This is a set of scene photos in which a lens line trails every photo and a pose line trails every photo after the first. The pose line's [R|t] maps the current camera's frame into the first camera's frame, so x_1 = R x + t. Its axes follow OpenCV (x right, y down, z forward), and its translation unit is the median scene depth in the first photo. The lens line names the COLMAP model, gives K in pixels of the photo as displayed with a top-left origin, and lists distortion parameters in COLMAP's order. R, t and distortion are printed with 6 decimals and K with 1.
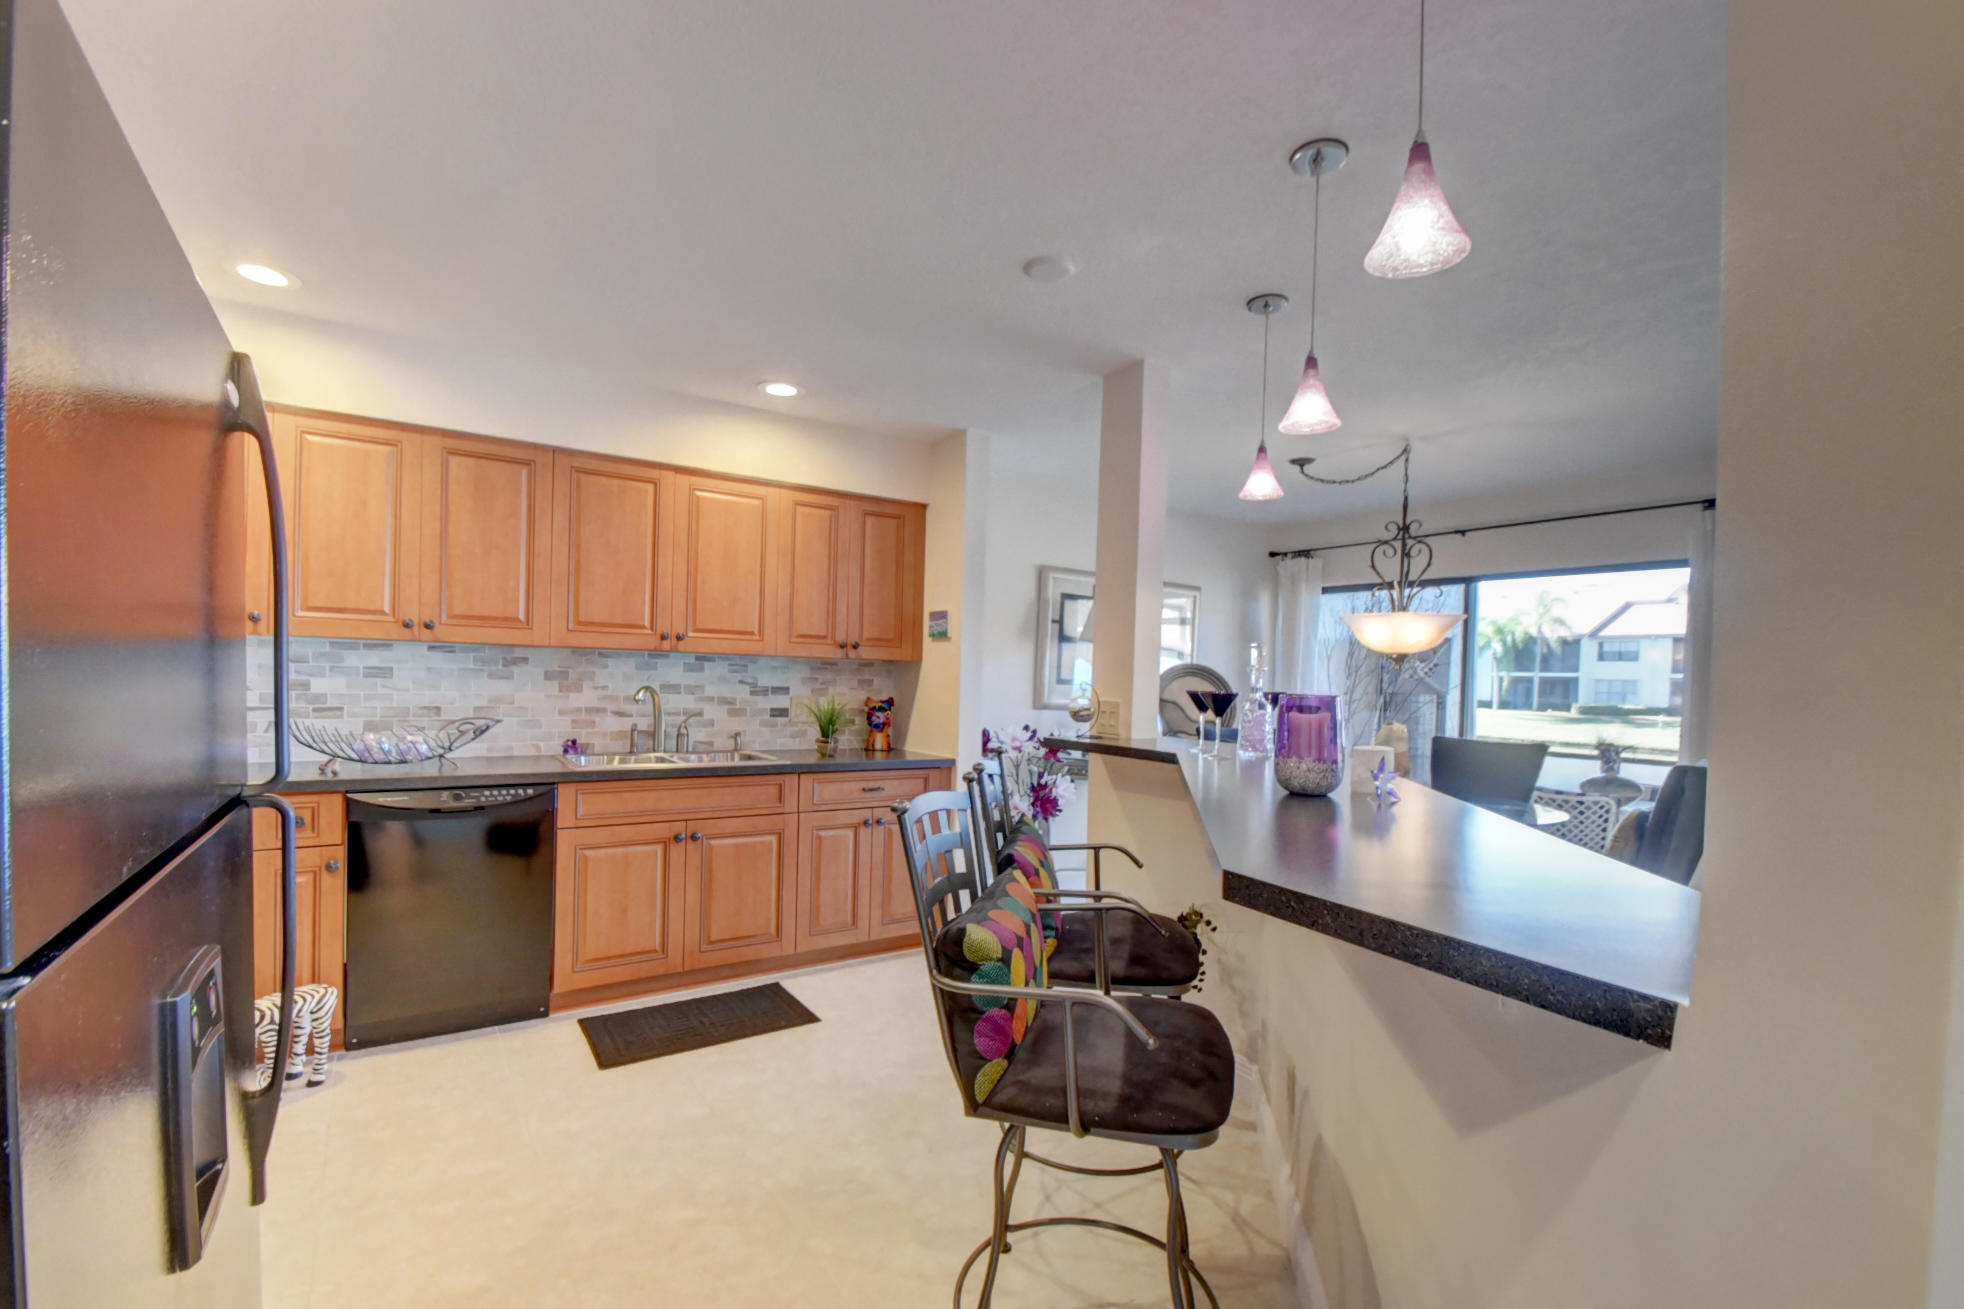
lens RADIAL K [[862.1, 0, 972.2], [0, 862.1, 695.3], [0, 0, 1]] dist [0.014445, -0.012979]
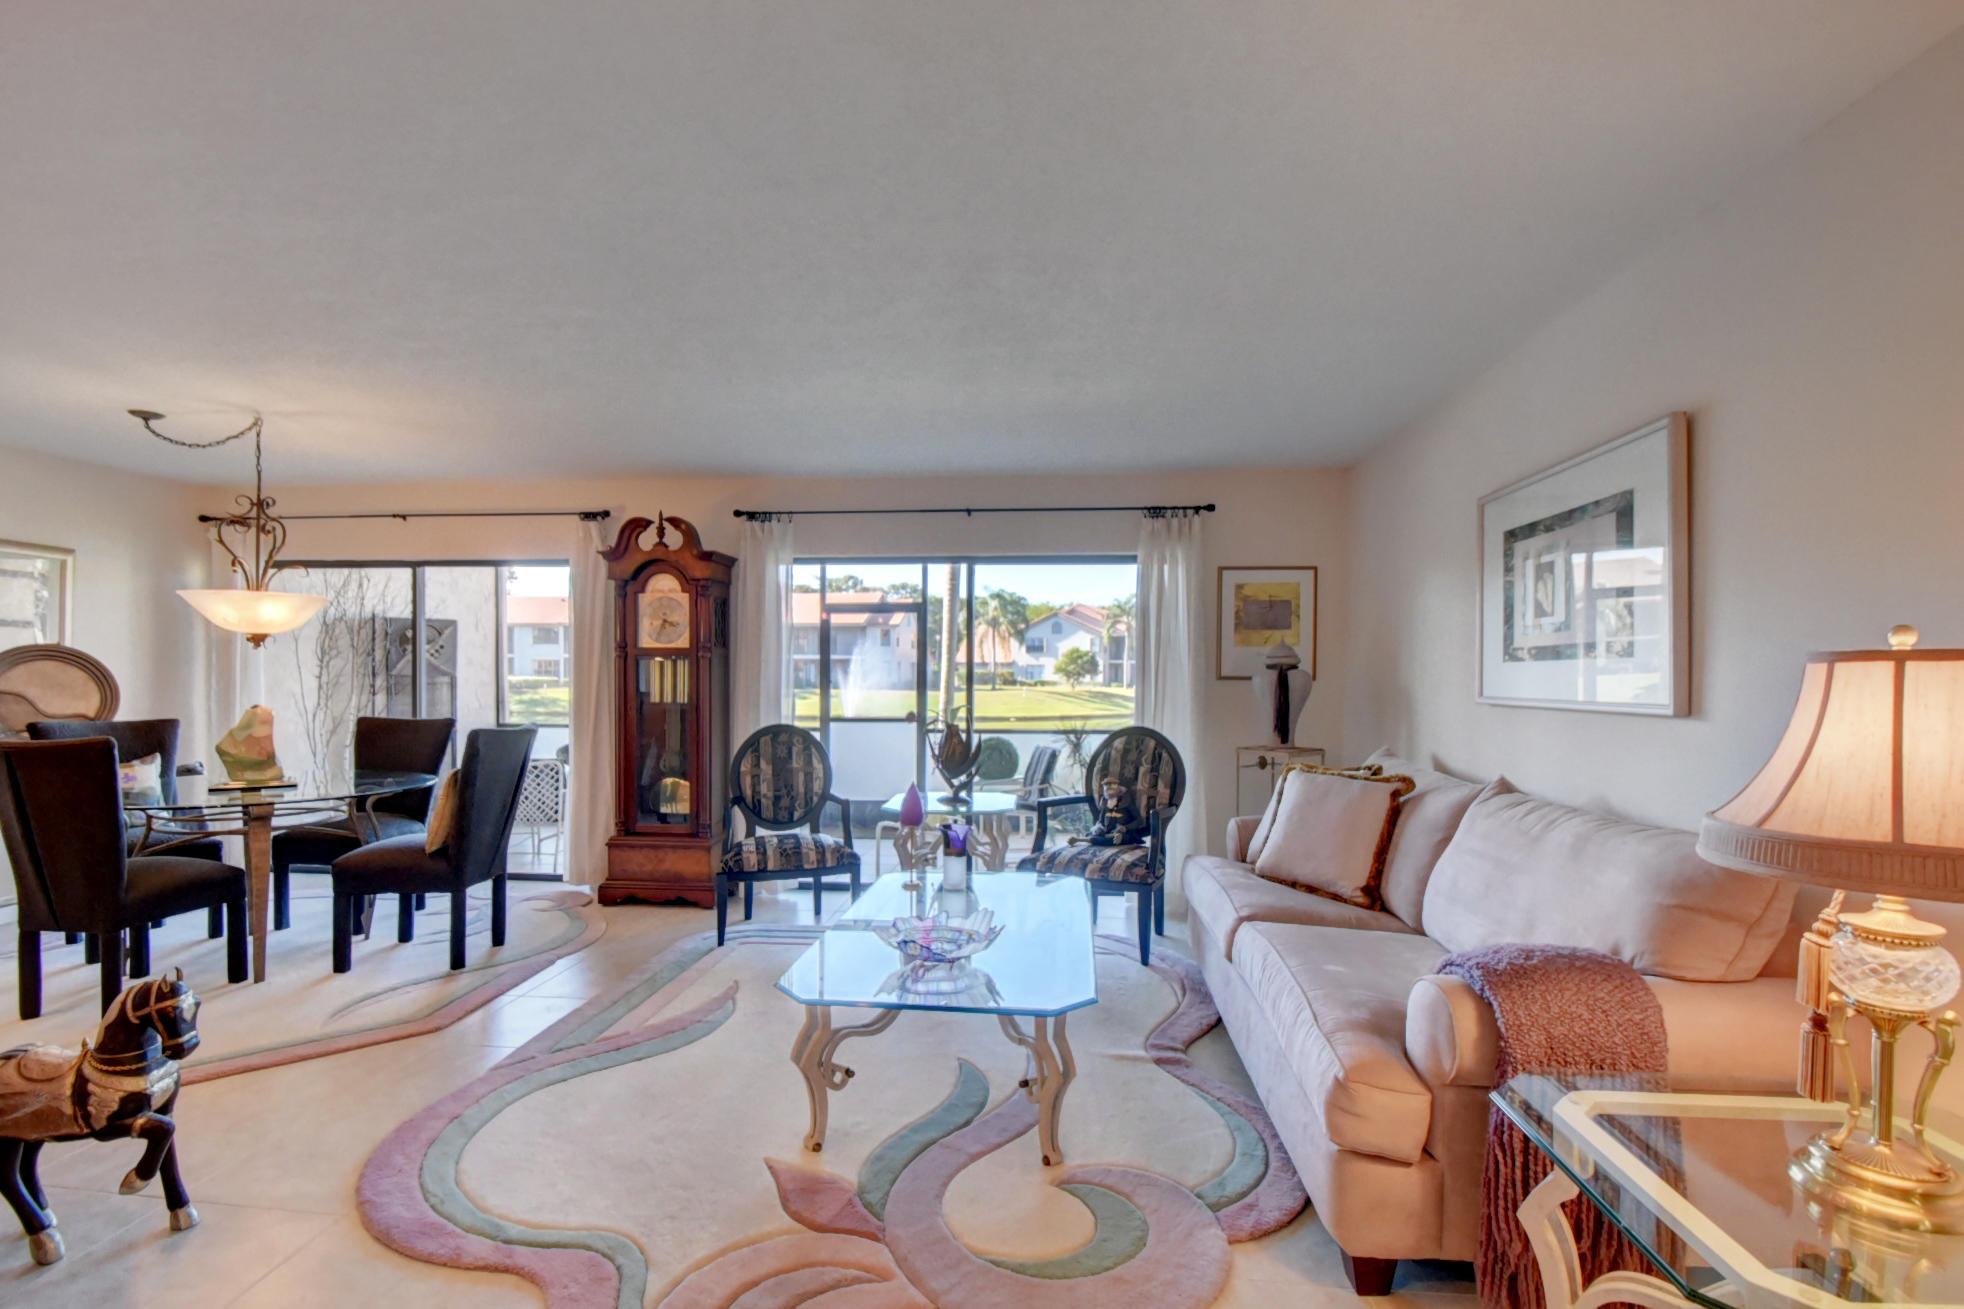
lens RADIAL K [[866.1, 0, 978.0], [0, 866.1, 690.7], [0, 0, 1]] dist [0.008083, -0.014312]
pose [[0.632662, -0.036525, 0.773566, 0.271916], [0.025566, 0.999328, 0.026276, 0.011028], [-0.774006, 0.003153, 0.633170, -0.249706]]
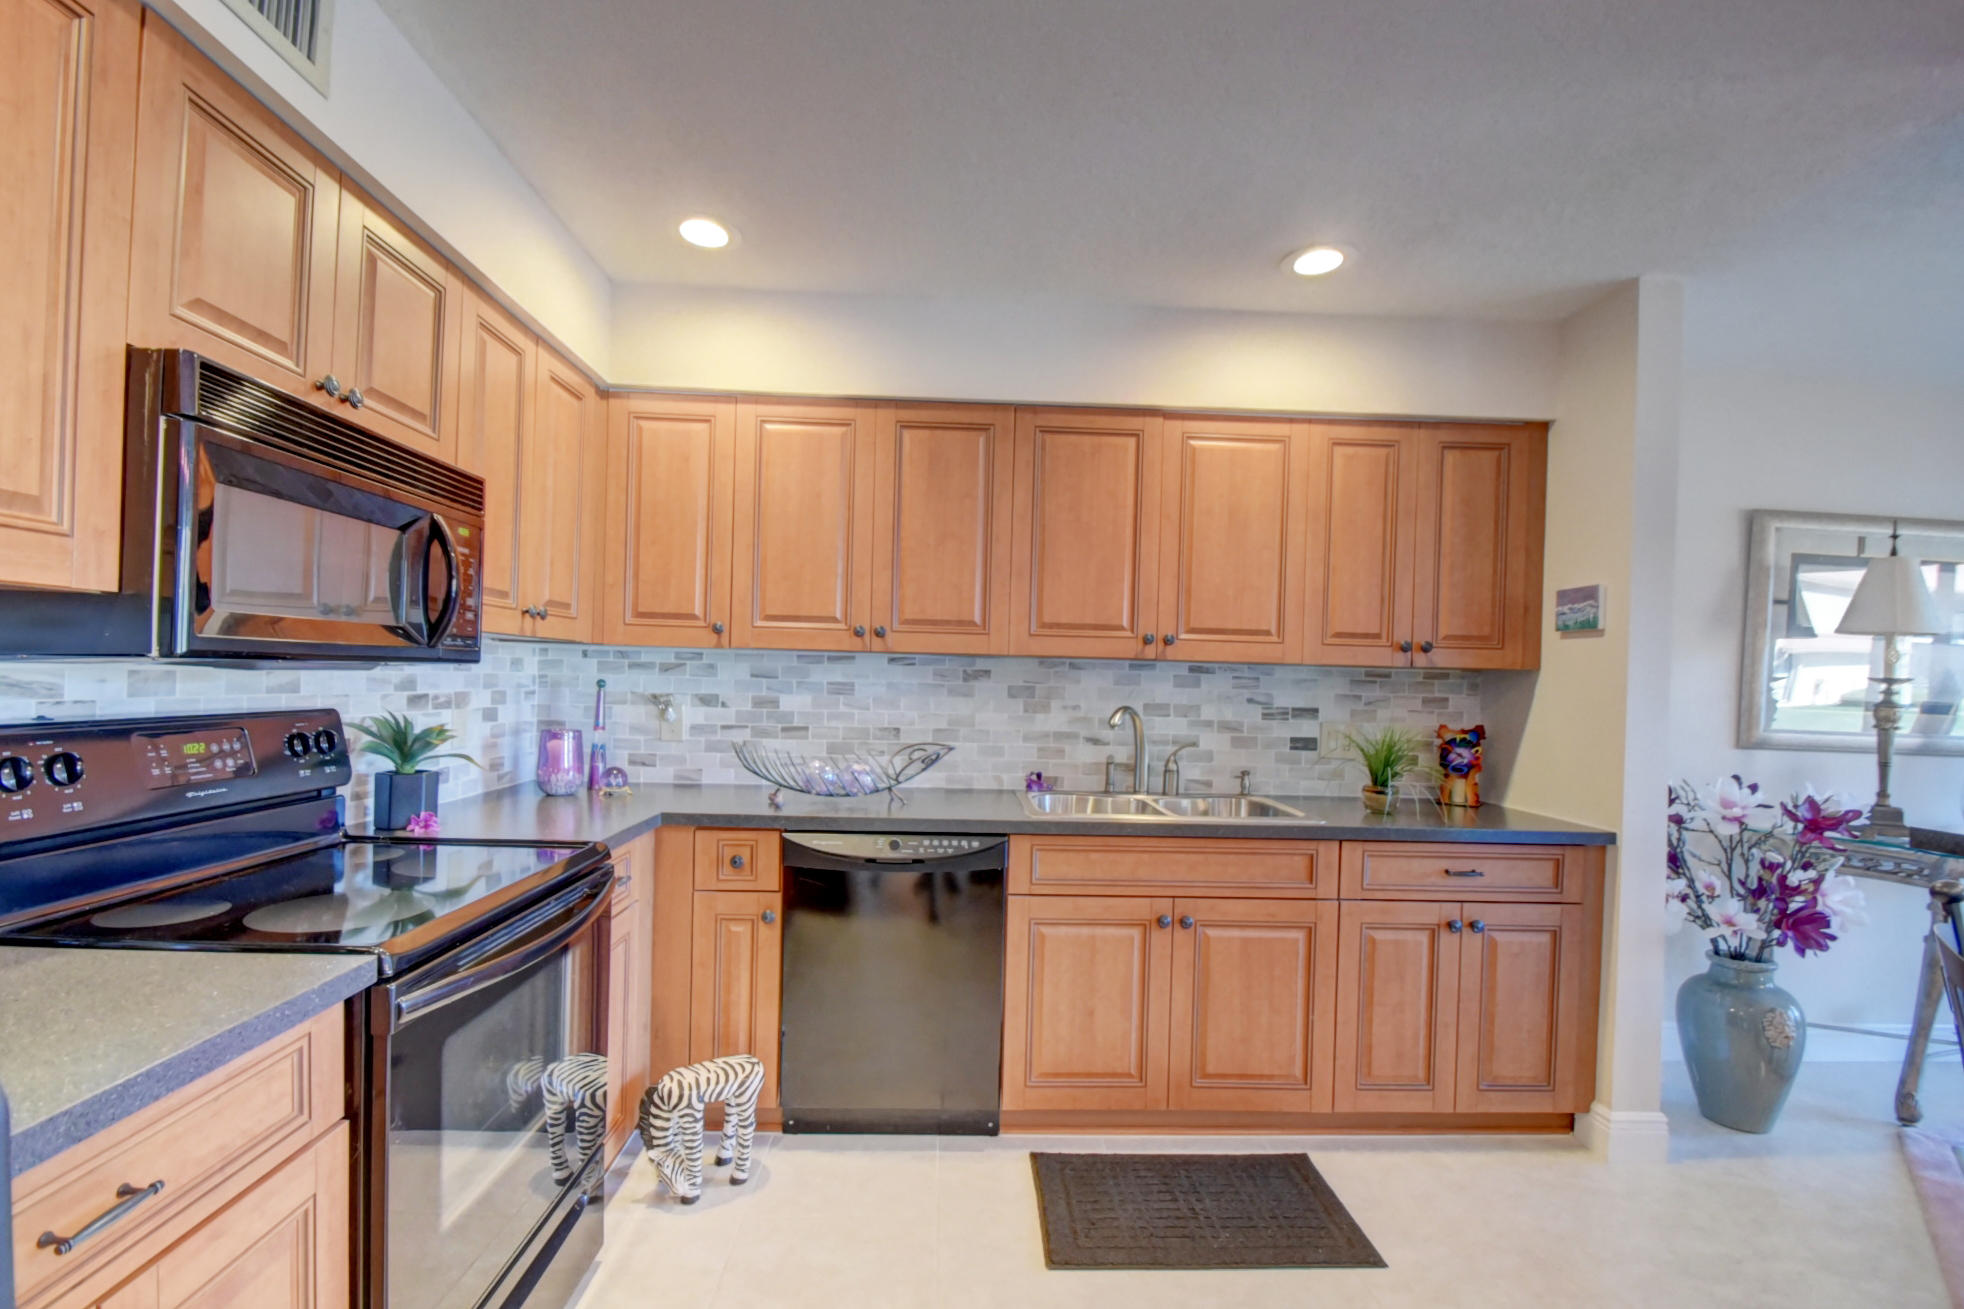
lens RADIAL K [[866.1, 0, 978.0], [0, 866.1, 690.7], [0, 0, 1]] dist [0.008083, -0.014312]
pose [[0.850316, 0.001352, -0.526271, -0.085765], [-0.012561, 0.999764, -0.017726, -0.009050], [0.526123, 0.021683, 0.850132, 0.281949]]
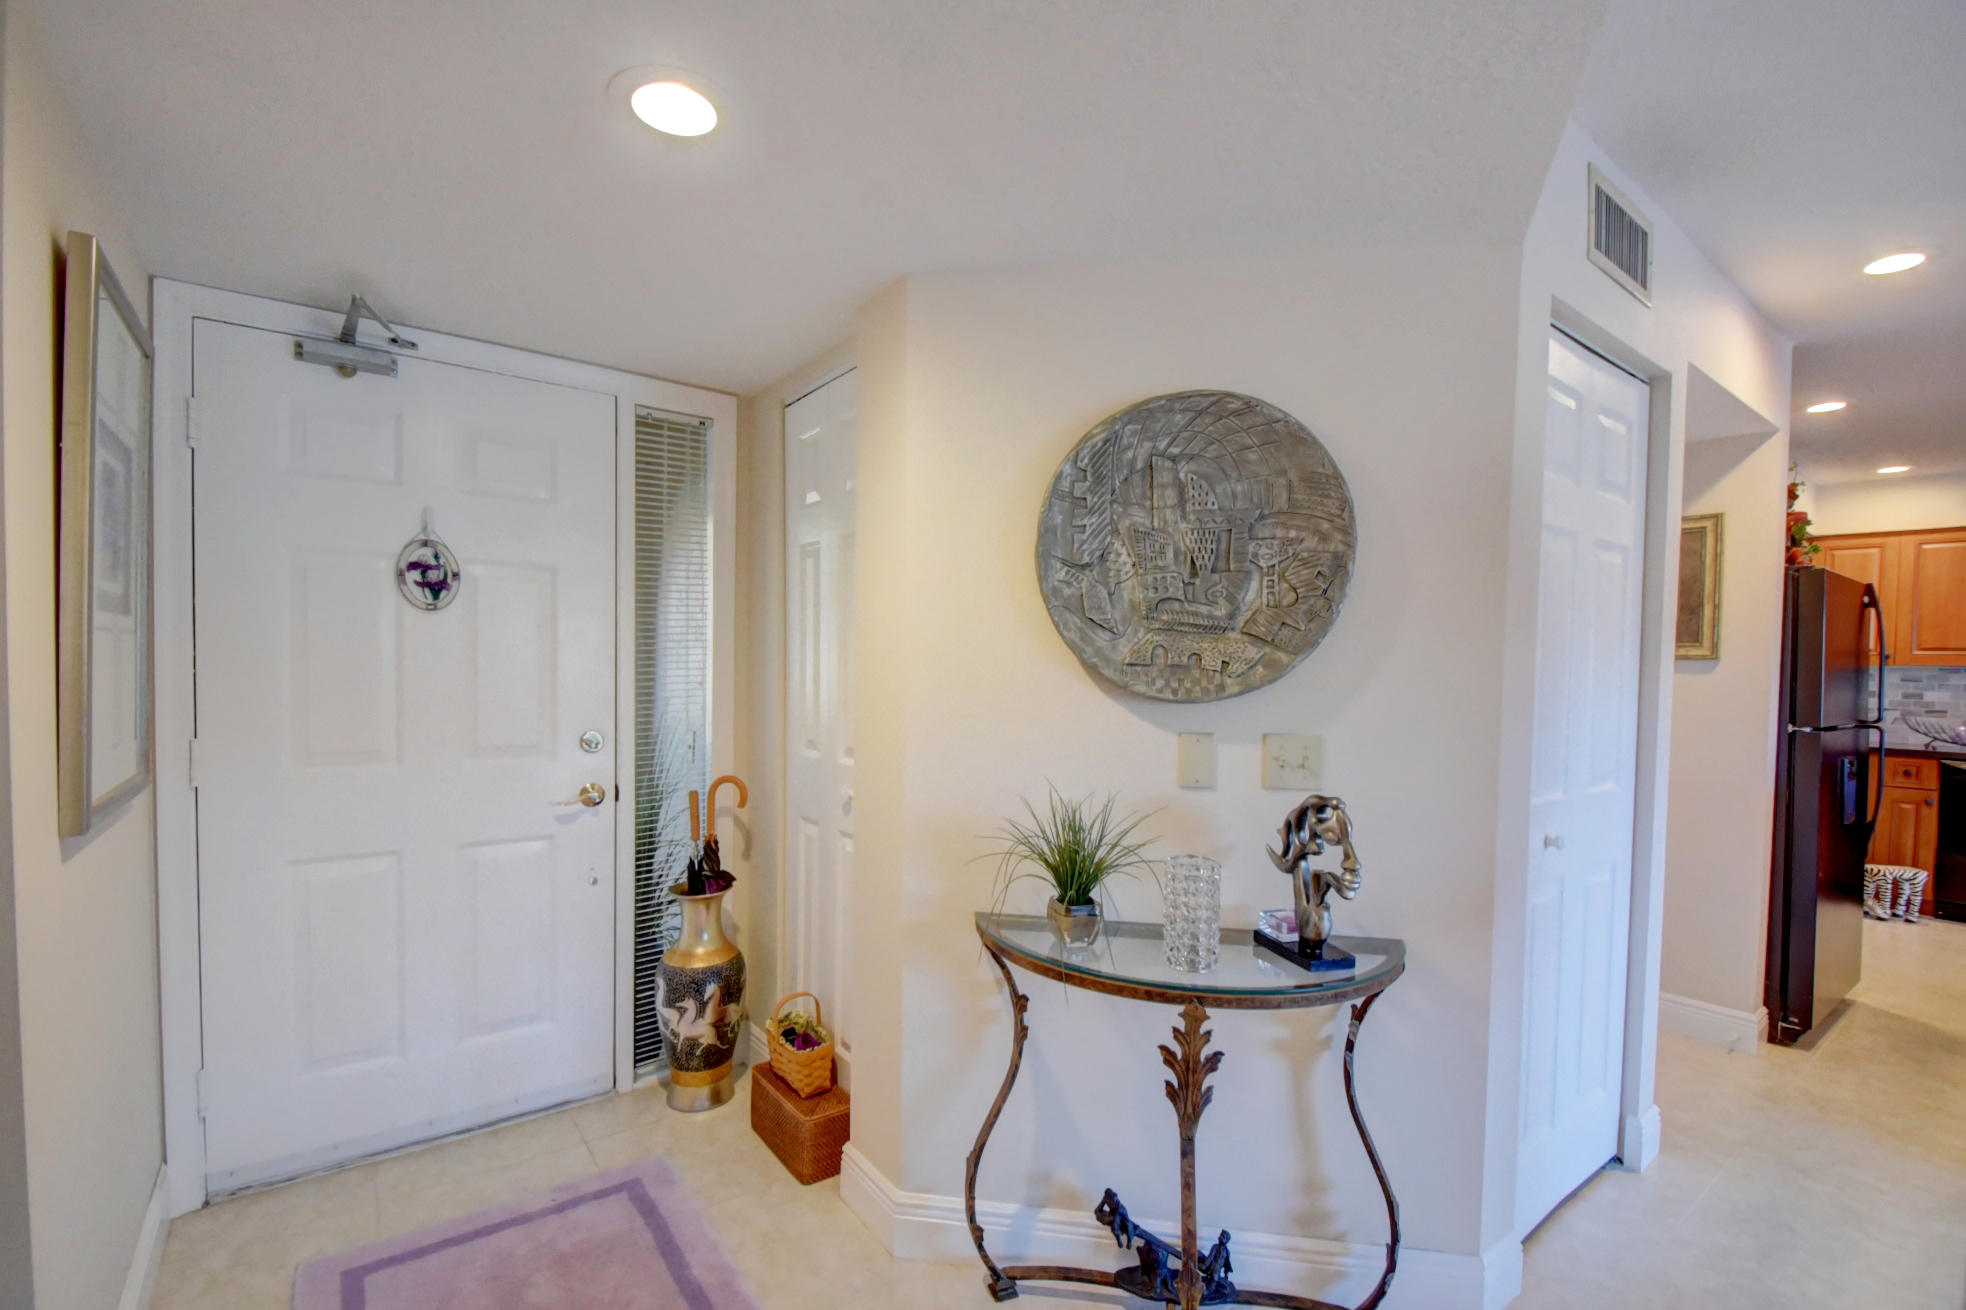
lens RADIAL K [[905.6, 0, 989.5], [0, 905.6, 700.6], [0, 0, 1]] dist [-0.001970, -0.000438]
pose [[0.081446, 0.011128, -0.996616, 0.639696], [-0.030746, 0.999490, 0.008648, 0.029948], [0.996203, 0.029938, 0.081747, -0.720564]]
